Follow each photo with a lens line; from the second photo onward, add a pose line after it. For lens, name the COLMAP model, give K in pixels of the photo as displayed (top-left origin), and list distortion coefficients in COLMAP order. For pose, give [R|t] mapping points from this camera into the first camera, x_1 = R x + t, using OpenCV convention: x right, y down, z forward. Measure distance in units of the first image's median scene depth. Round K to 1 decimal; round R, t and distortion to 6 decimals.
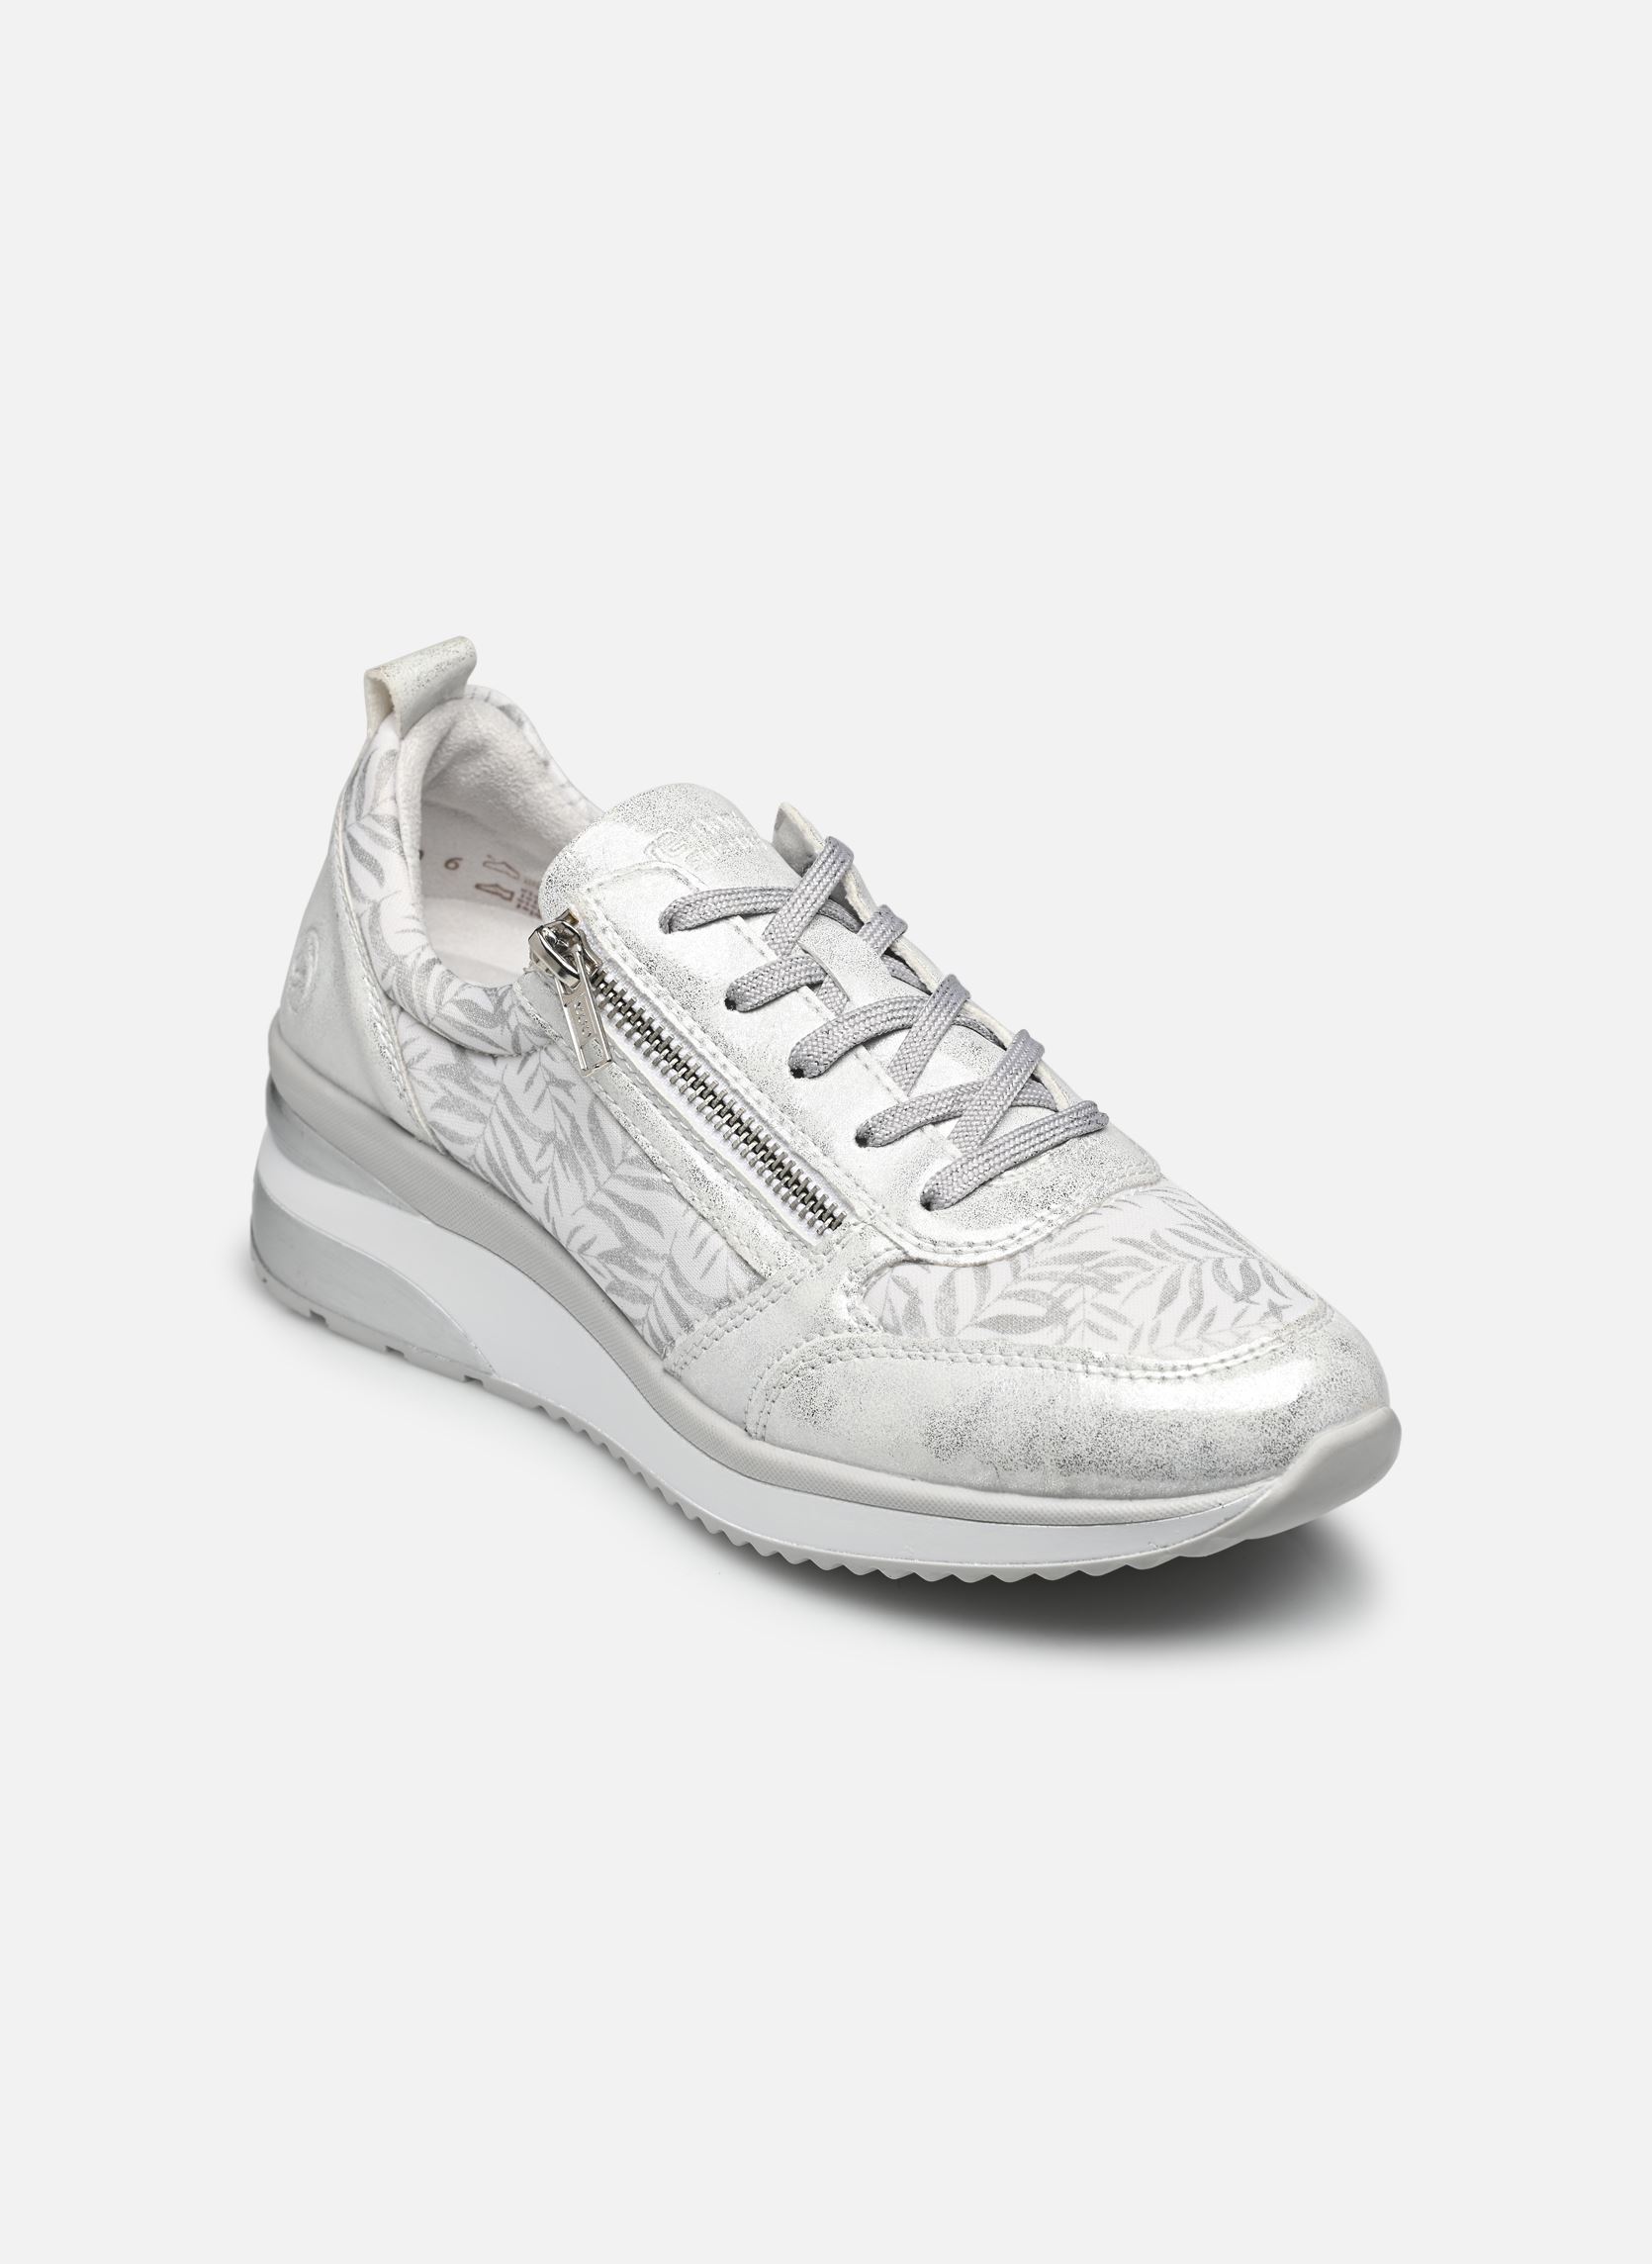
lens RADIAL K [[7325.2, 0, 825.9], [0, 7325.2, 1131.9], [0, 0, 1]] dist [0.044983, 0.000000]
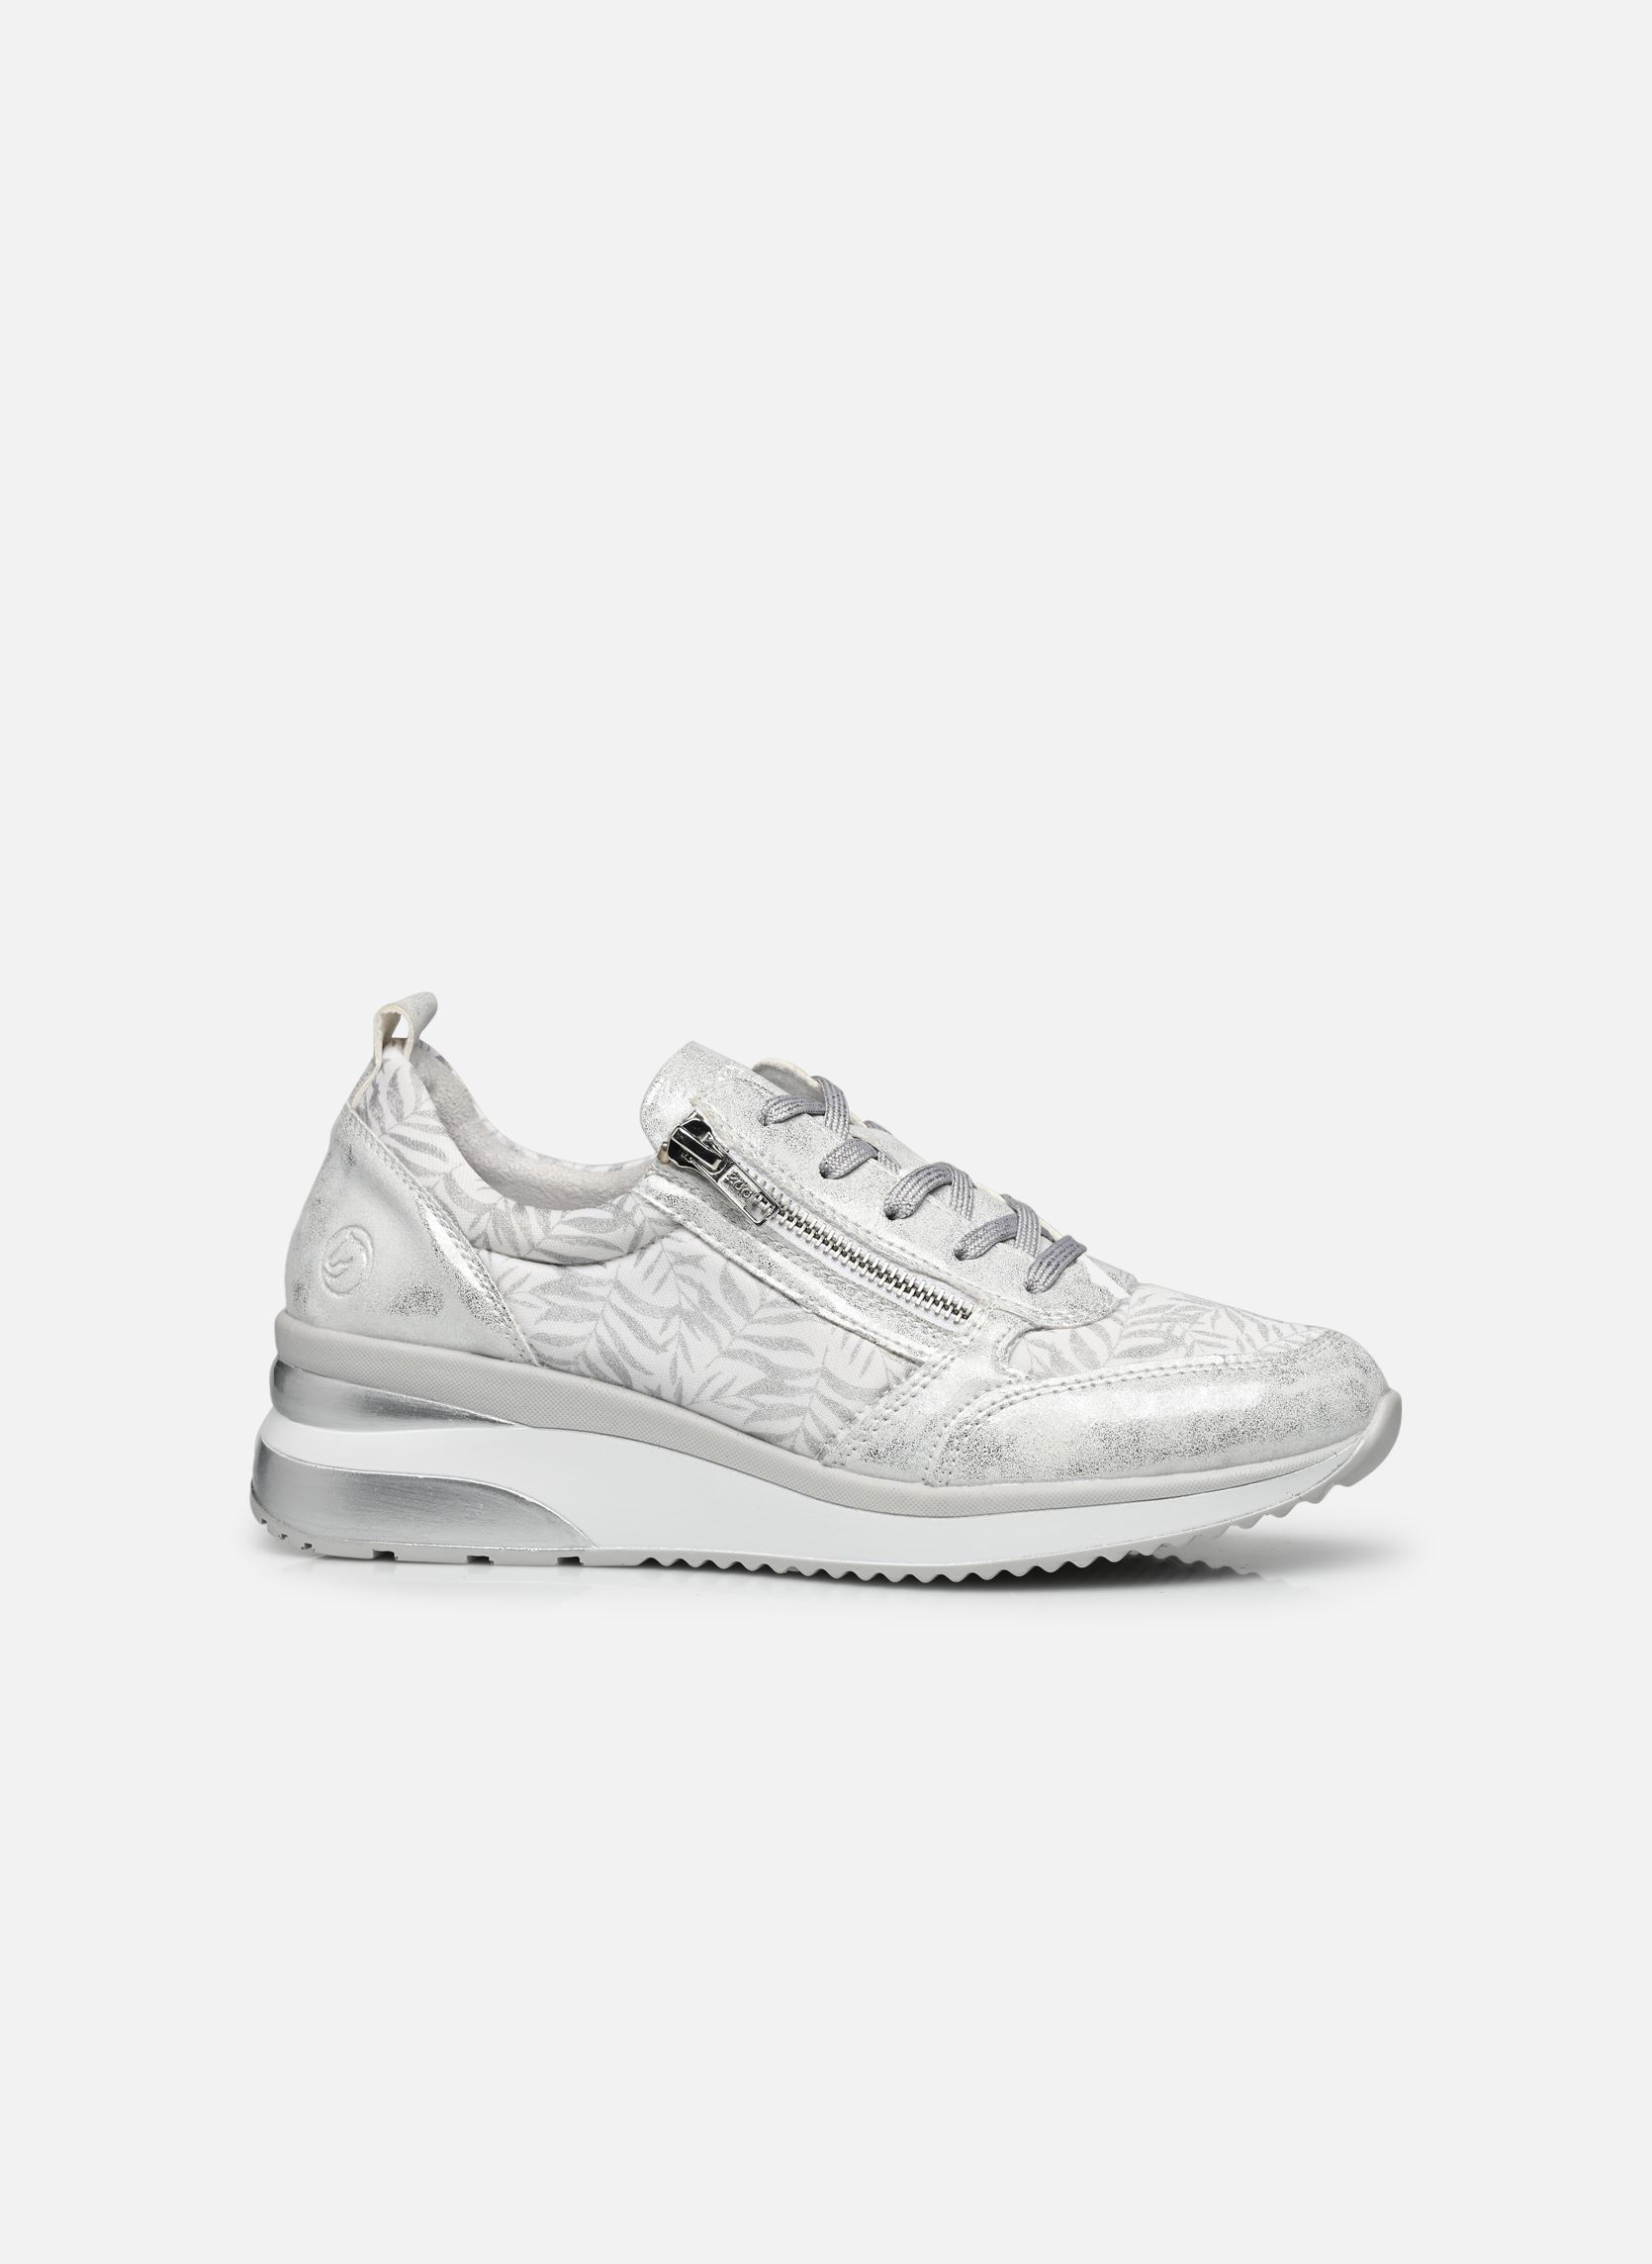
lens RADIAL K [[7325.2, 0, 825.9], [0, 7325.2, 1132.1], [0, 0, 1]] dist [0.044983, 0.000000]
pose [[0.773655, -0.000761, 0.633607, -0.802762], [0.231507, 0.931198, -0.281559, 0.327309], [-0.589799, 0.364514, 0.720602, 0.085970]]
